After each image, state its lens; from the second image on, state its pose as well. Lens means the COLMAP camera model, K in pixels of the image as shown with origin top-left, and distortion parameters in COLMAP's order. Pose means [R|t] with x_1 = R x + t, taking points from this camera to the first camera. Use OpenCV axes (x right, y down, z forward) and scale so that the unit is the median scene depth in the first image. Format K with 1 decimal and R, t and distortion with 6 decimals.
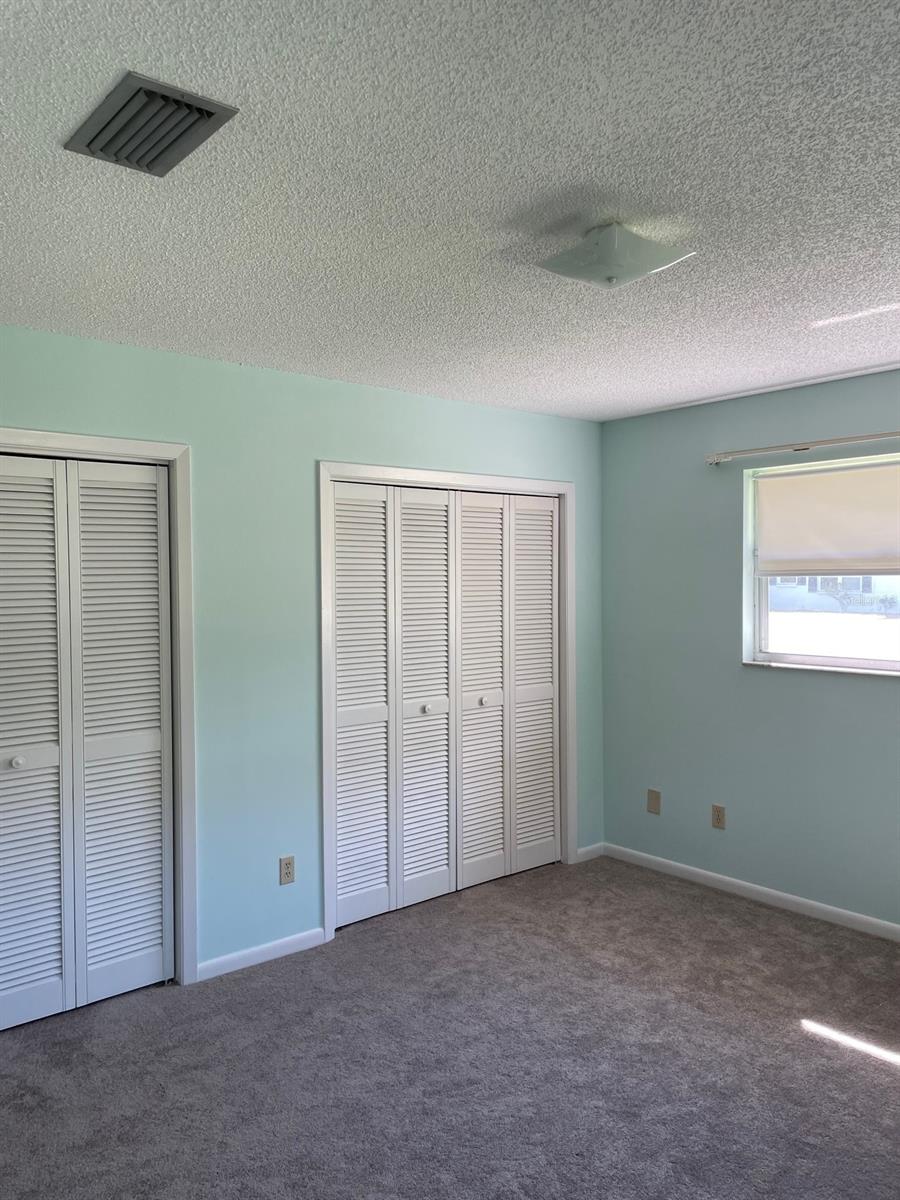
lens RADIAL K [[910.9, 0, 453.0], [0, 910.9, 603.2], [0, 0, 1]] dist [0.081755, -0.091922]
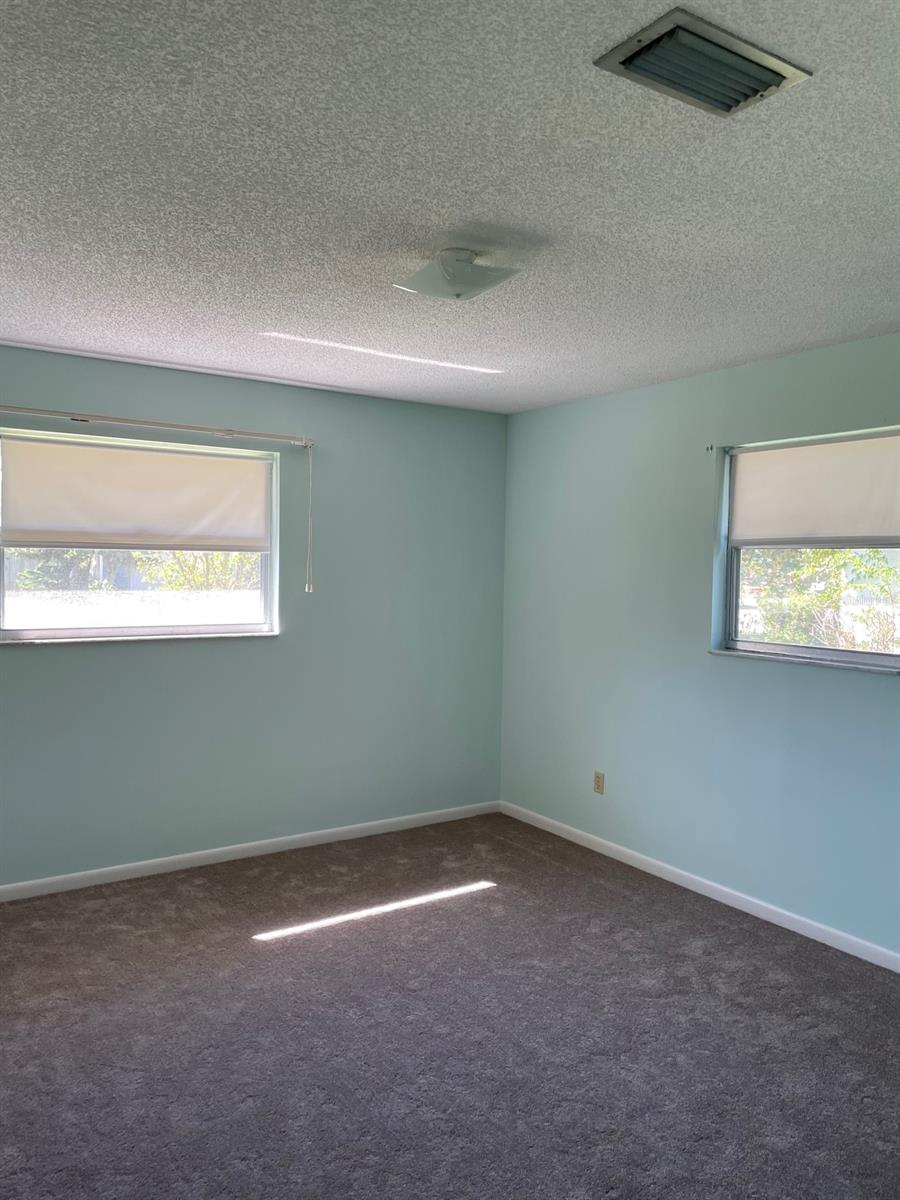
lens RADIAL K [[910.9, 0, 453.1], [0, 910.9, 596.8], [0, 0, 1]] dist [0.081755, -0.091922]
pose [[0.117474, -0.026647, 0.992718, -0.602821], [0.011379, 0.999610, 0.025485, 0.002208], [-0.993011, 0.008303, 0.117731, 0.521445]]
